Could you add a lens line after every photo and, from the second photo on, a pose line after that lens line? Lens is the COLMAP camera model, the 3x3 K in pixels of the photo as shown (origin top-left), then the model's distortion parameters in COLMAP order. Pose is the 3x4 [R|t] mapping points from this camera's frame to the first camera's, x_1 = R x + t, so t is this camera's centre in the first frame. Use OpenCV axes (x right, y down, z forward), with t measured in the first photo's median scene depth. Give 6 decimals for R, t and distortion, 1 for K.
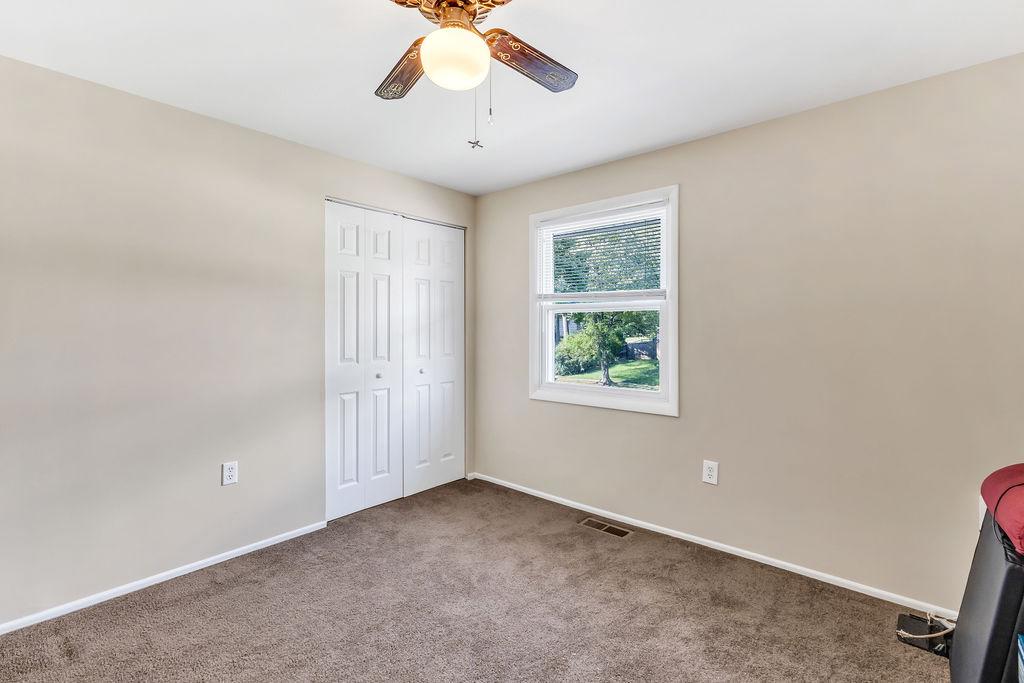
lens RADIAL K [[470.2, 0, 515.6], [0, 470.2, 338.8], [0, 0, 1]] dist [0.002346, 0.000068]
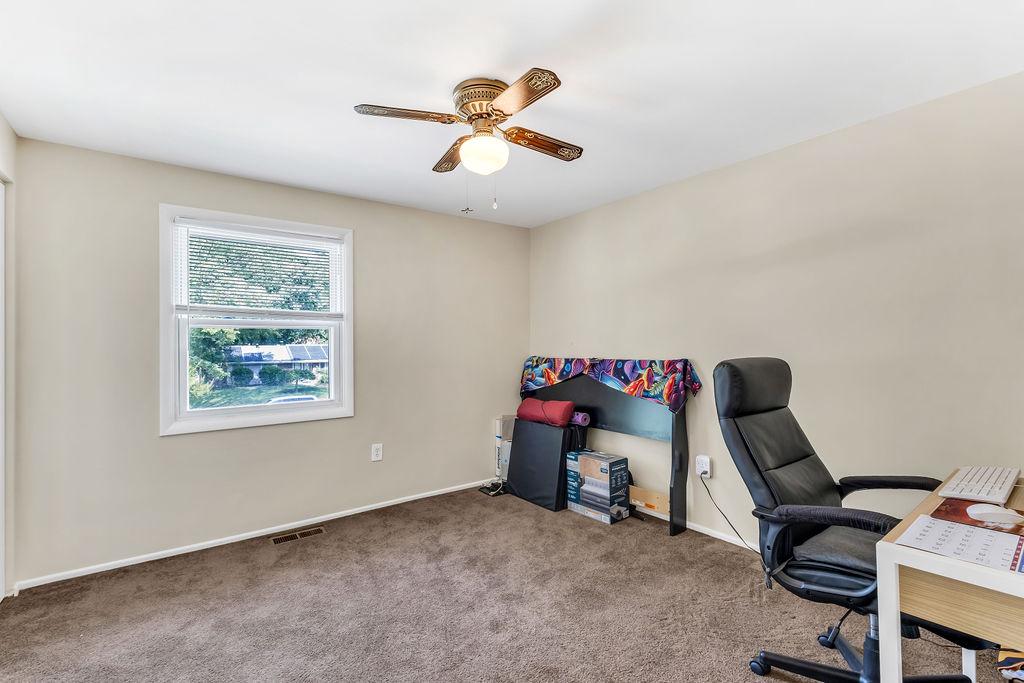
lens RADIAL K [[470.2, 0, 515.6], [0, 470.2, 338.8], [0, 0, 1]] dist [0.002346, 0.000068]
pose [[0.209958, 0.006087, 0.977692, -0.736438], [0.032076, 0.999399, -0.013110, -0.006614], [-0.977184, 0.034113, 0.209636, 0.298689]]
